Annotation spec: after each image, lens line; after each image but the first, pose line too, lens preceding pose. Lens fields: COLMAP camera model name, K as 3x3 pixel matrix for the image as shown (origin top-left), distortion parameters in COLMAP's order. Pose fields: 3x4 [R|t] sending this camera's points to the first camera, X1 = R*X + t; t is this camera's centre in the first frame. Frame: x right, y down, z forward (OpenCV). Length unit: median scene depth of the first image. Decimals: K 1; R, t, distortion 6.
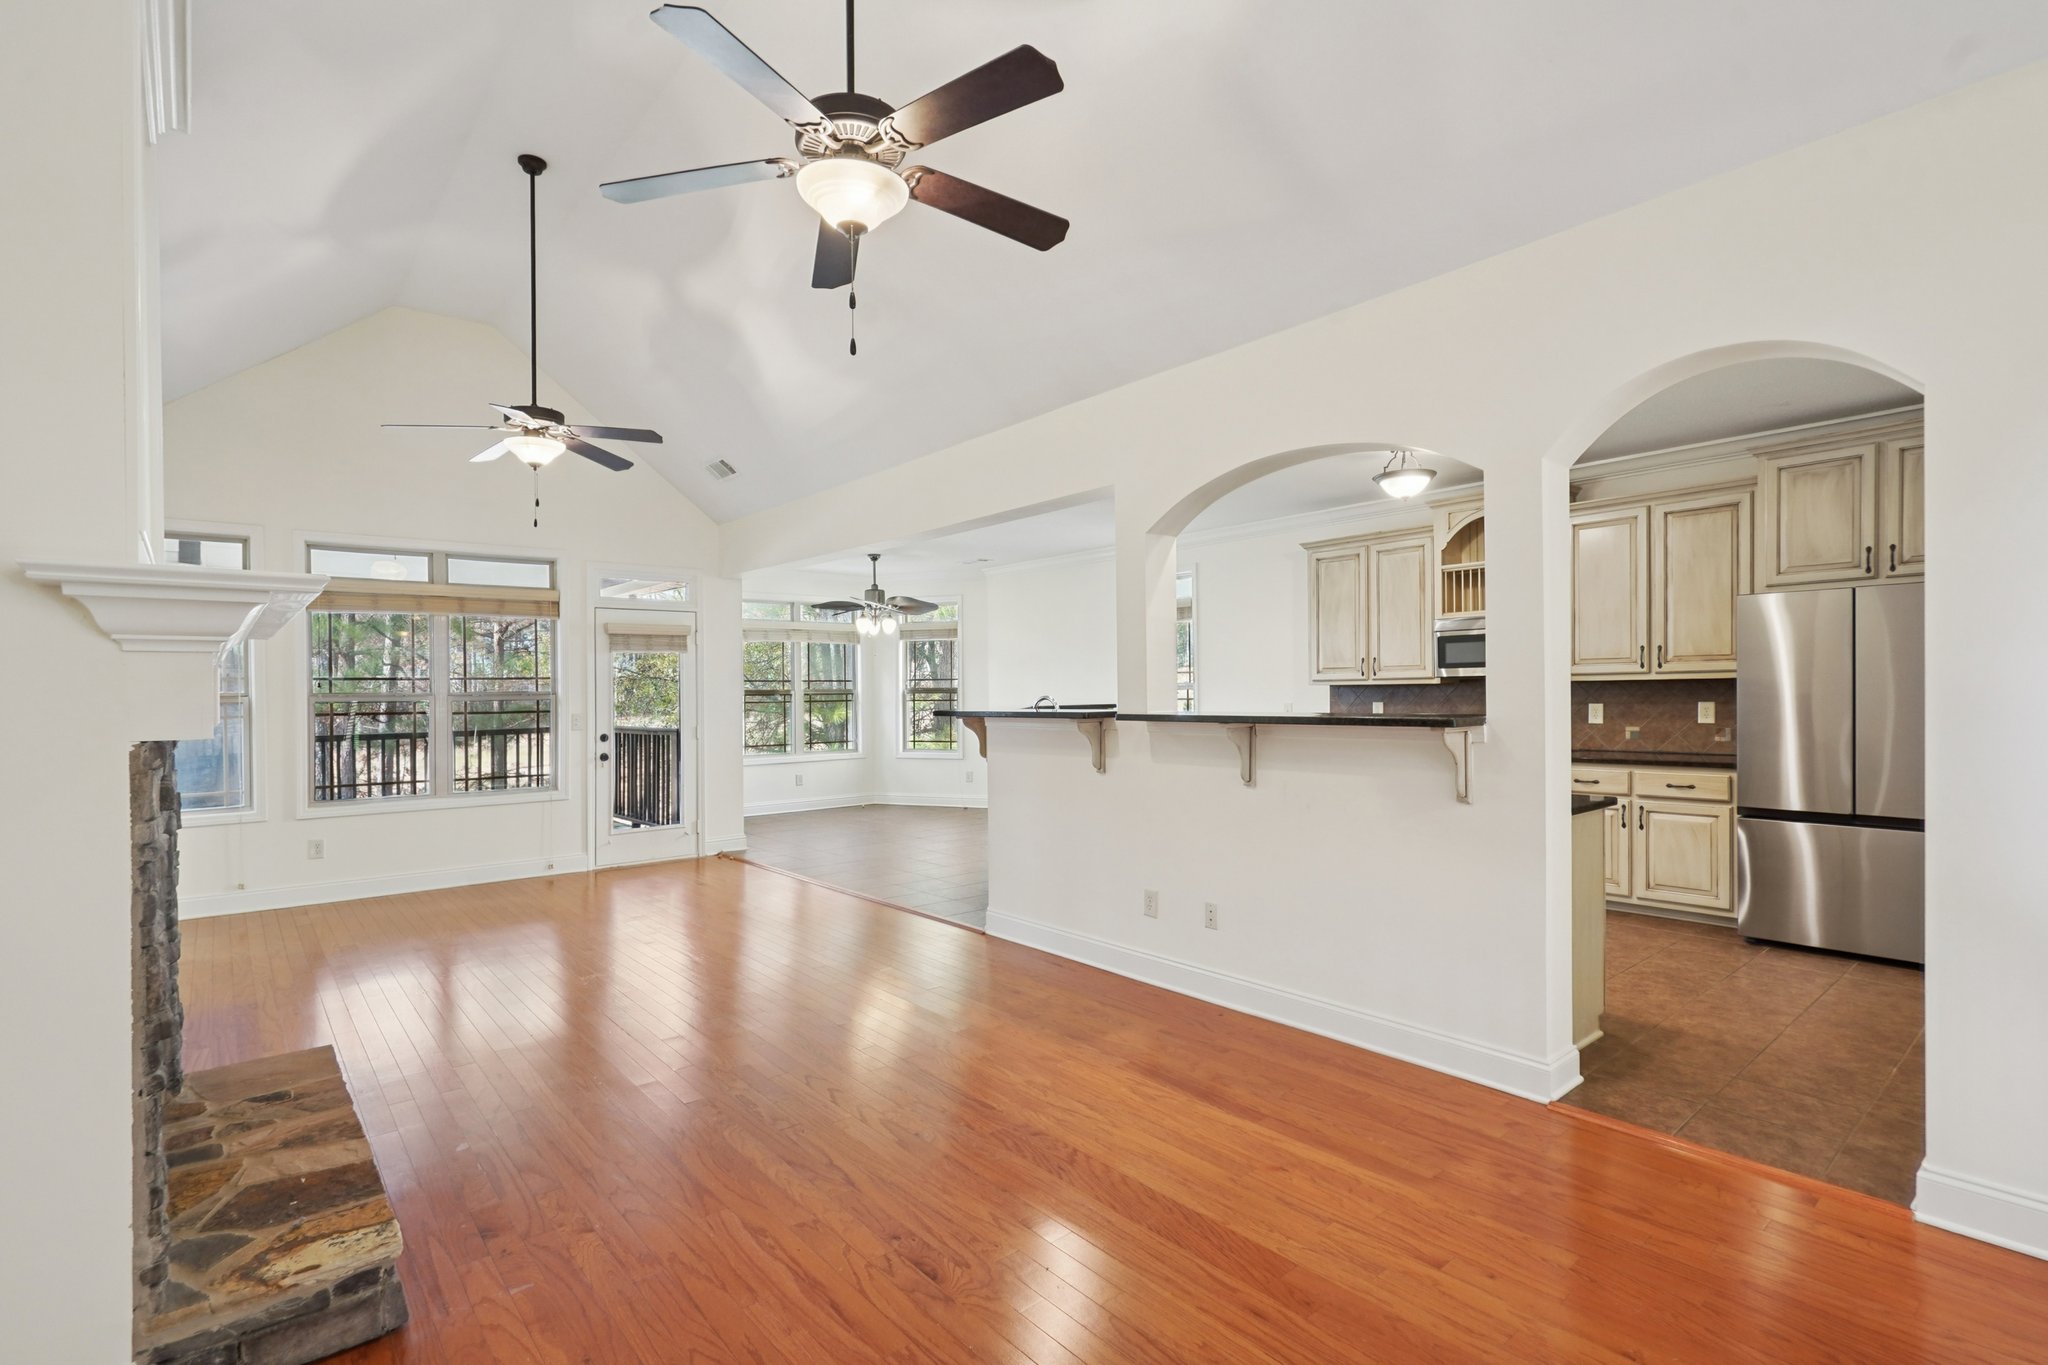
lens RADIAL K [[958.3, 0, 1010.4], [0, 958.3, 702.5], [0, 0, 1]] dist [-0.000757, -0.000337]
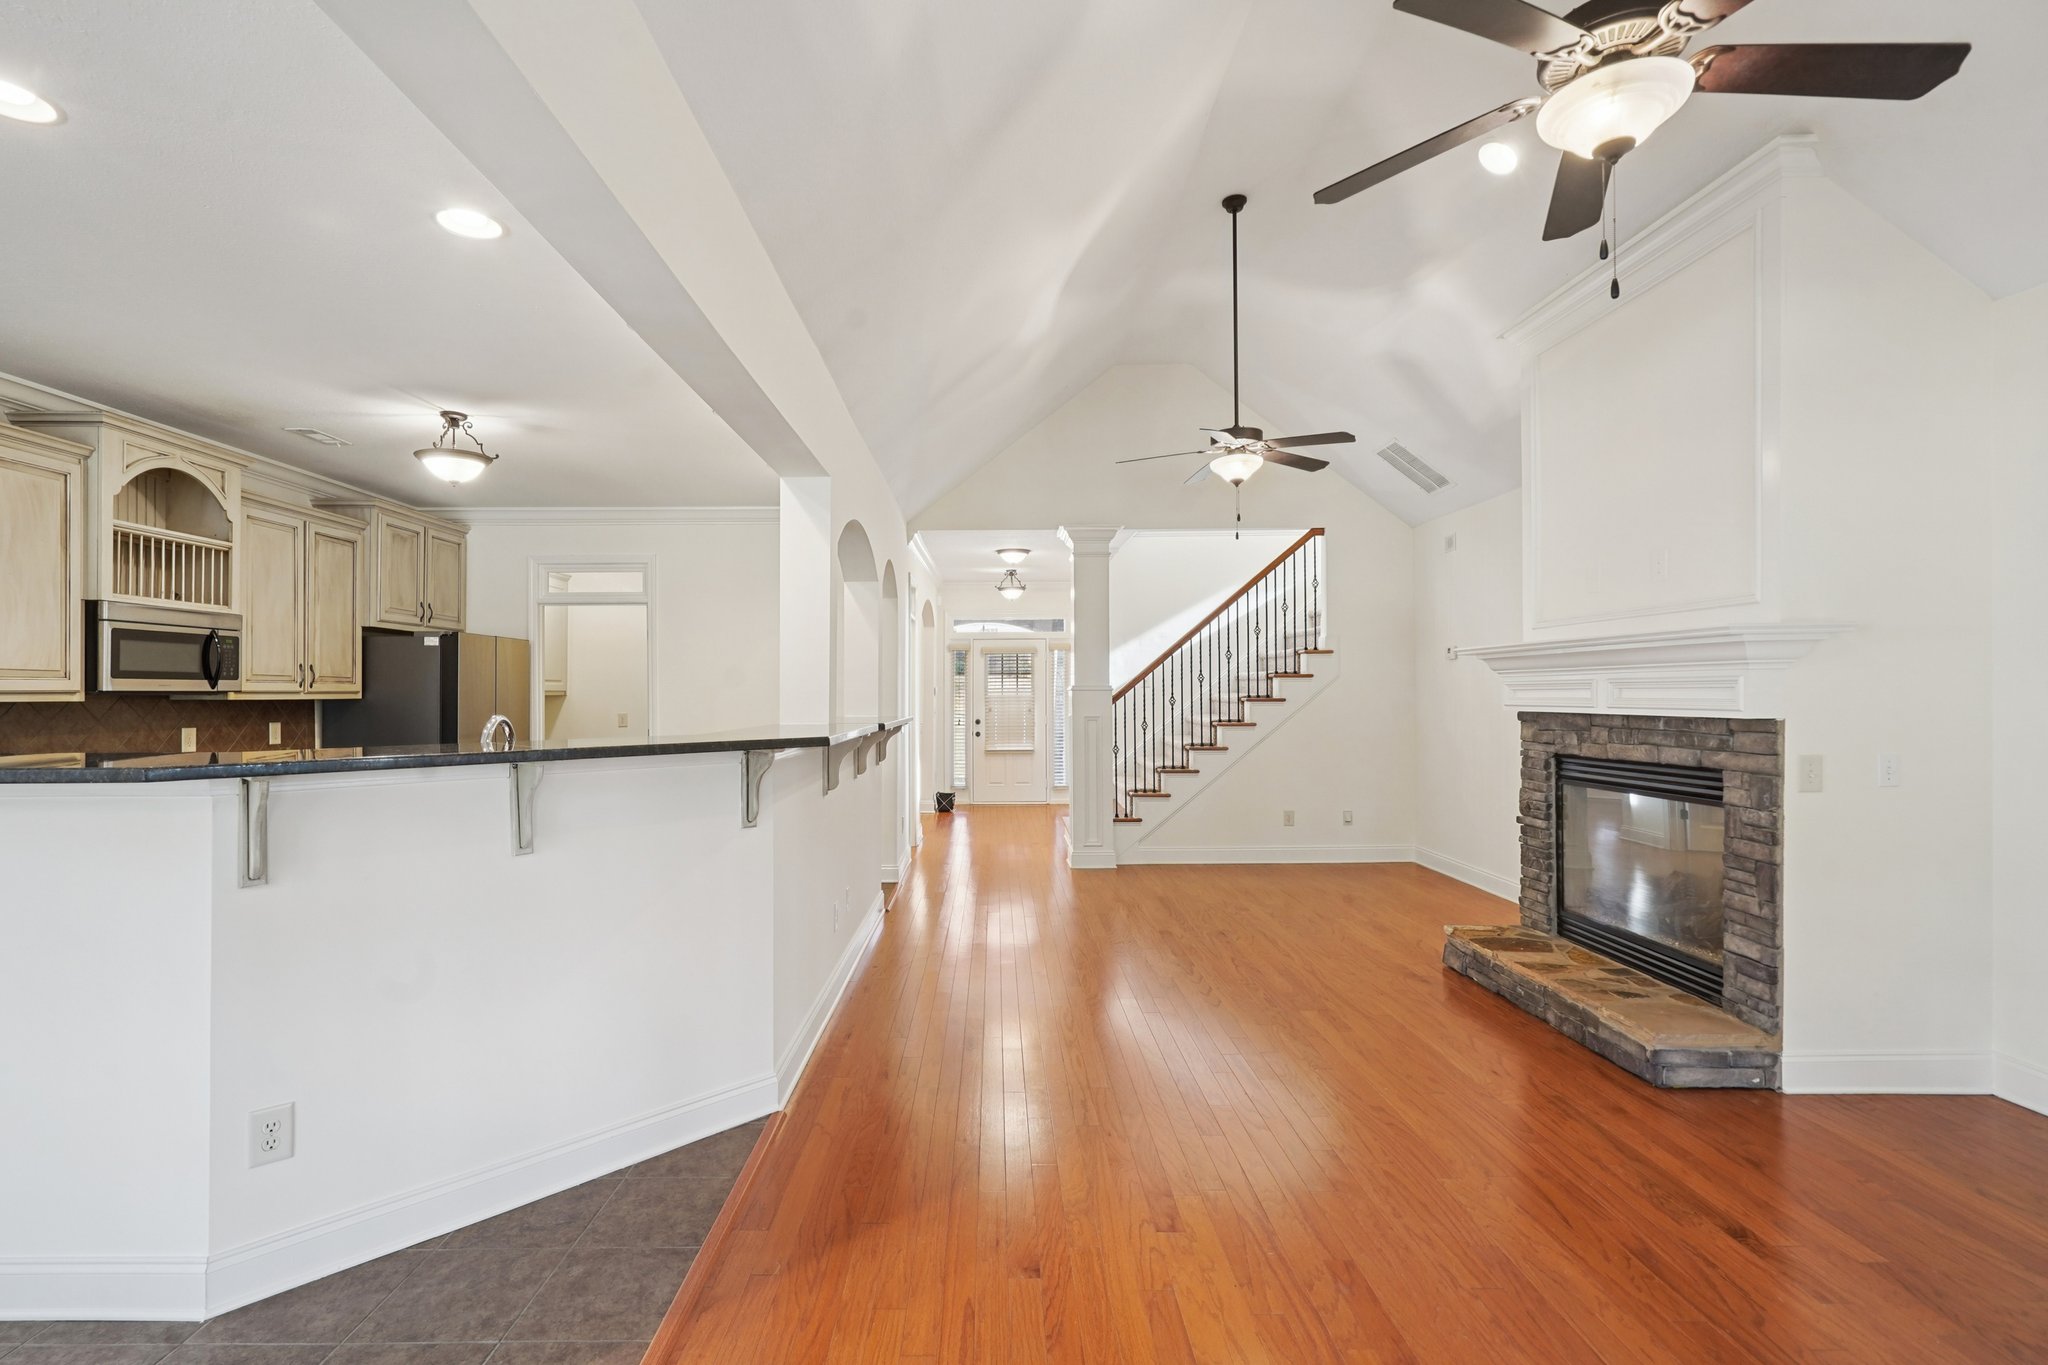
lens RADIAL K [[942.7, 0, 984.2], [0, 942.7, 687.9], [0, 0, 1]] dist [0.001557, 0.000674]
pose [[-0.761400, 0.022944, 0.647876, -0.471384], [0.022989, 0.999701, -0.008386, -0.011611], [-0.647875, 0.008509, -0.761699, 1.276251]]
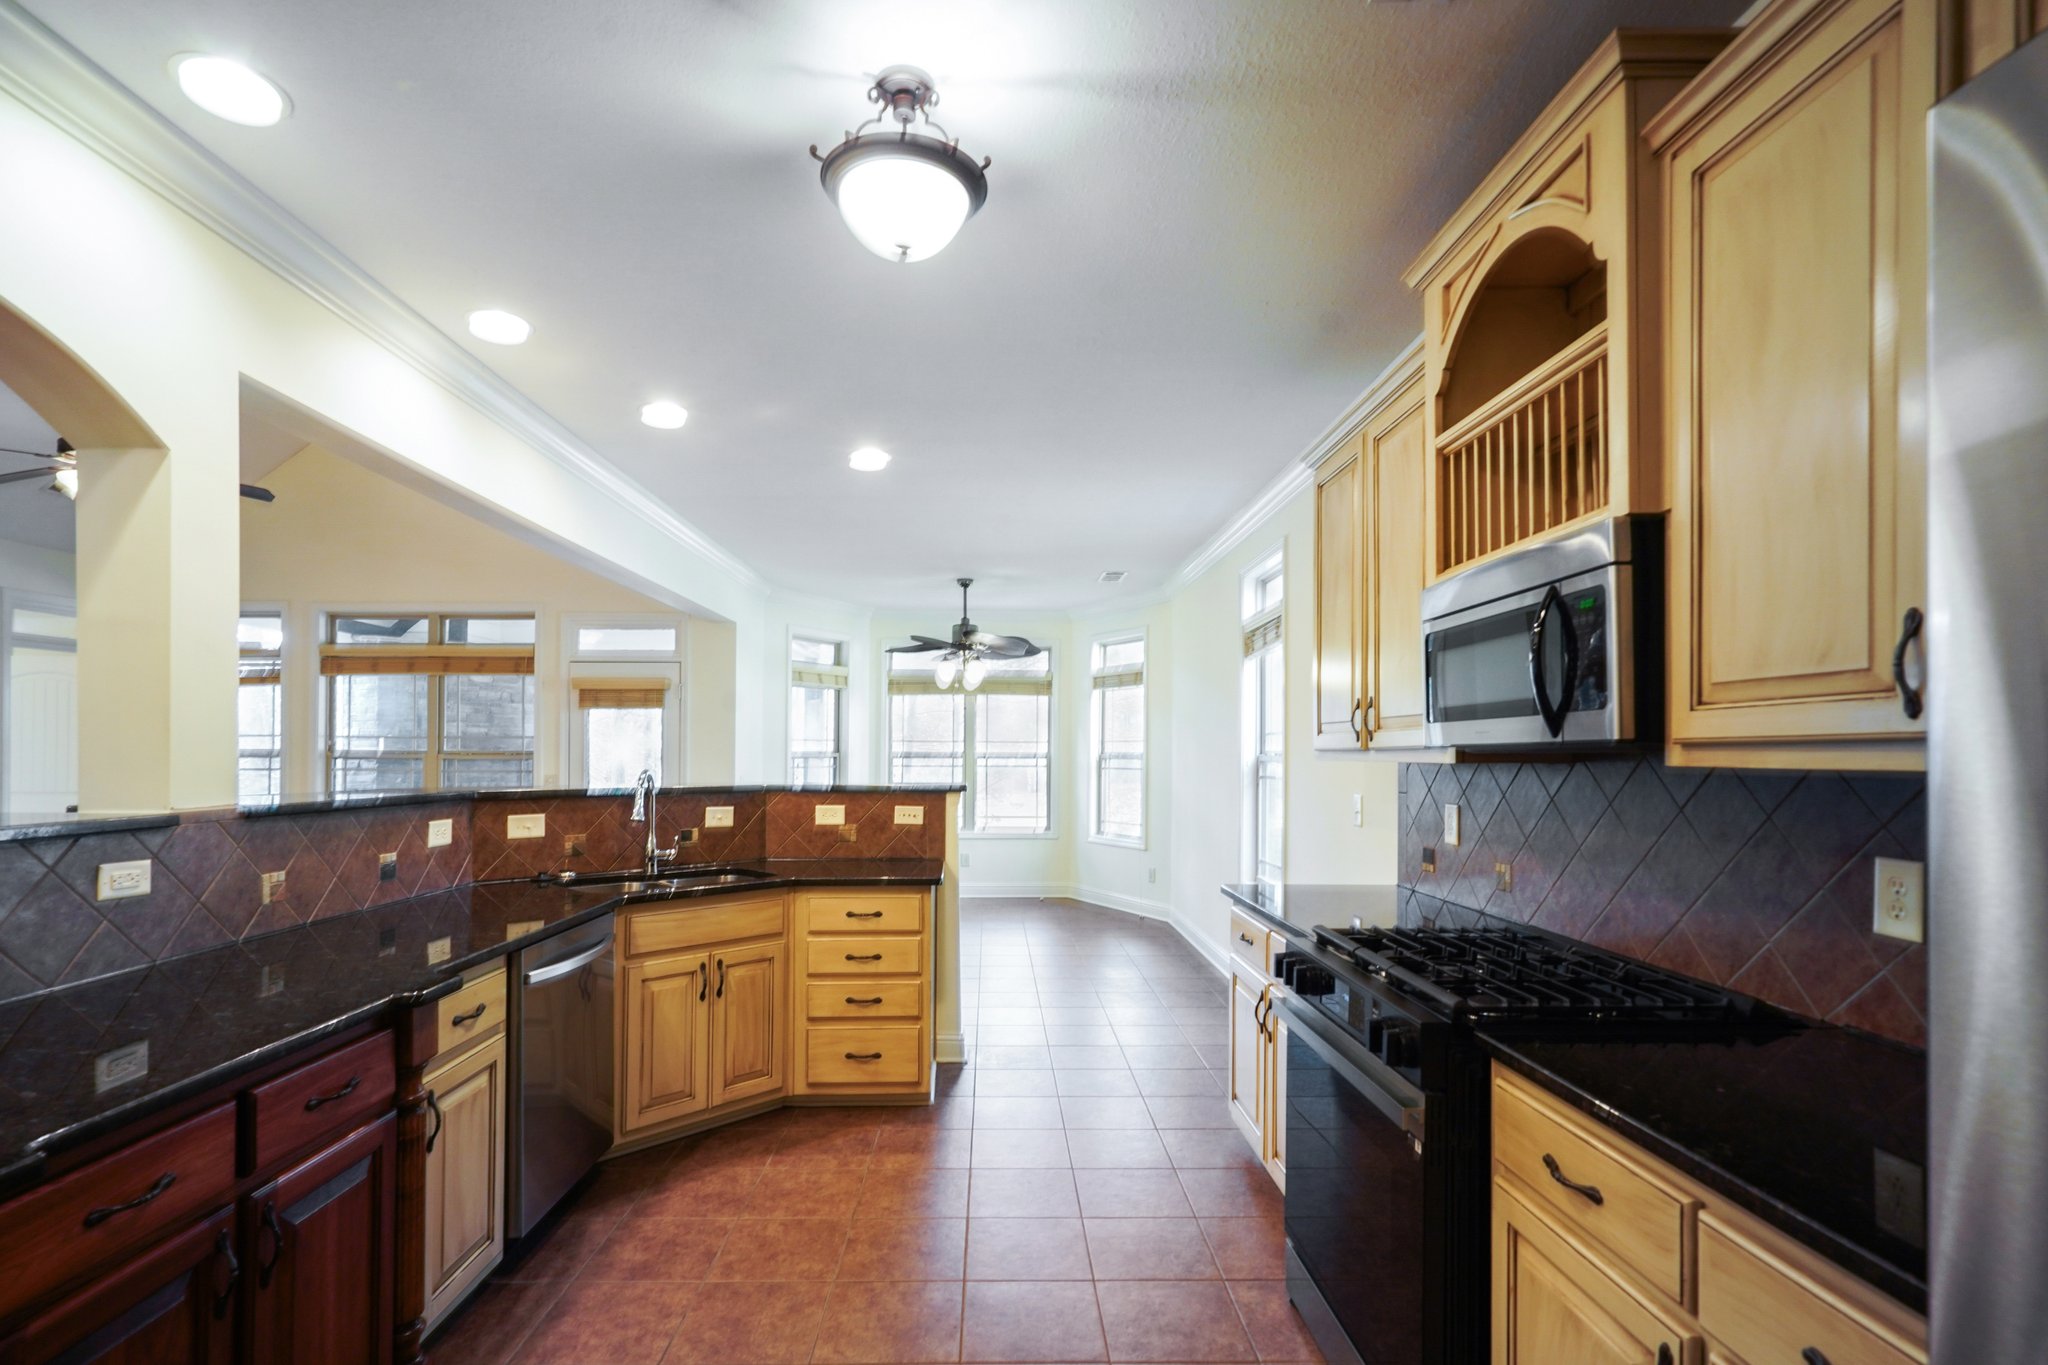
lens RADIAL K [[957.4, 0, 1002.2], [0, 957.4, 749.9], [0, 0, 1]] dist [-0.001725, -0.000197]
pose [[0.773139, 0.013302, -0.634098, 0.640266], [-0.020107, 0.999792, -0.003544, -0.023974], [0.633918, 0.015490, 0.773245, 0.714325]]
